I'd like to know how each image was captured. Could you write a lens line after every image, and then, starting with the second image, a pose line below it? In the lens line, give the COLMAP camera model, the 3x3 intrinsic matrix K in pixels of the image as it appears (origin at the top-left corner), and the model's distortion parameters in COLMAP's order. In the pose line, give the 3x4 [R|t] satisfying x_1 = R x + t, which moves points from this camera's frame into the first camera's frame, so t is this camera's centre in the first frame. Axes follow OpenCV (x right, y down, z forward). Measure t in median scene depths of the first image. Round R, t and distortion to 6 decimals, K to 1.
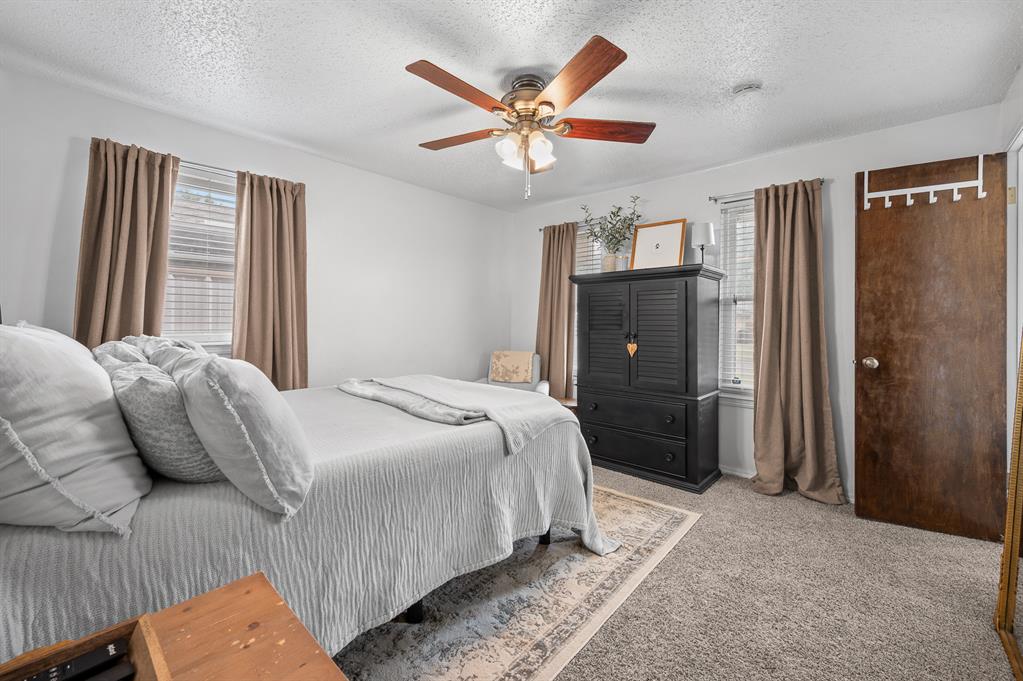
lens RADIAL K [[404.6, 0, 514.6], [0, 404.6, 317.6], [0, 0, 1]] dist [-0.001160, -0.000038]
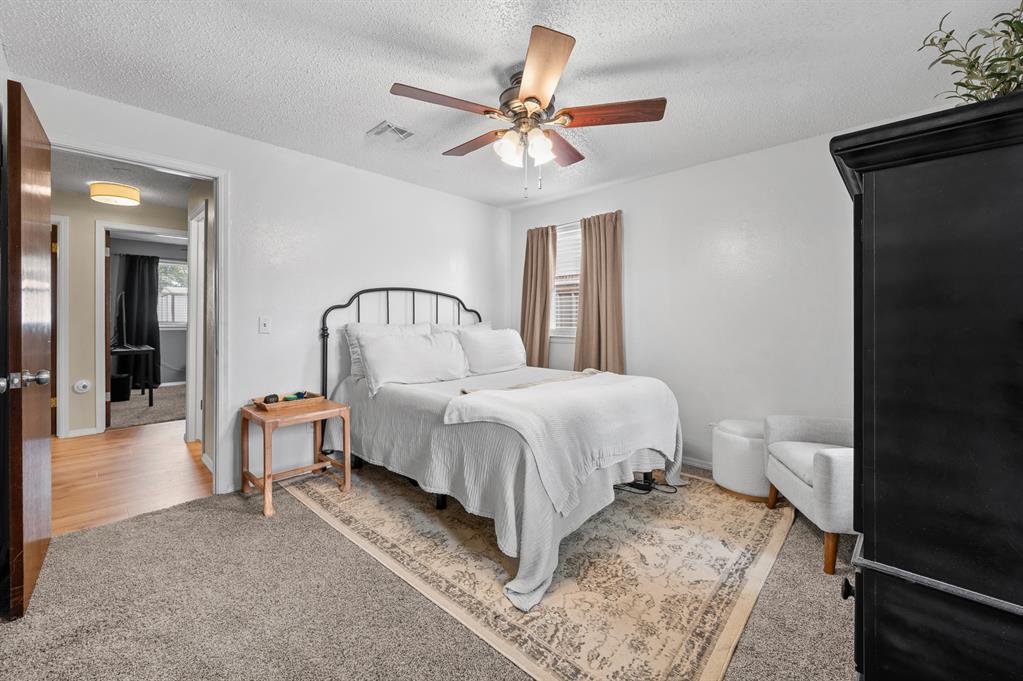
lens RADIAL K [[404.6, 0, 514.9], [0, 404.6, 333.6], [0, 0, 1]] dist [-0.001160, -0.000038]
pose [[0.008748, 0.027224, -0.999591, 1.134881], [0.004758, 0.999617, 0.027266, 0.011426], [0.999950, -0.004995, 0.008615, 1.086329]]
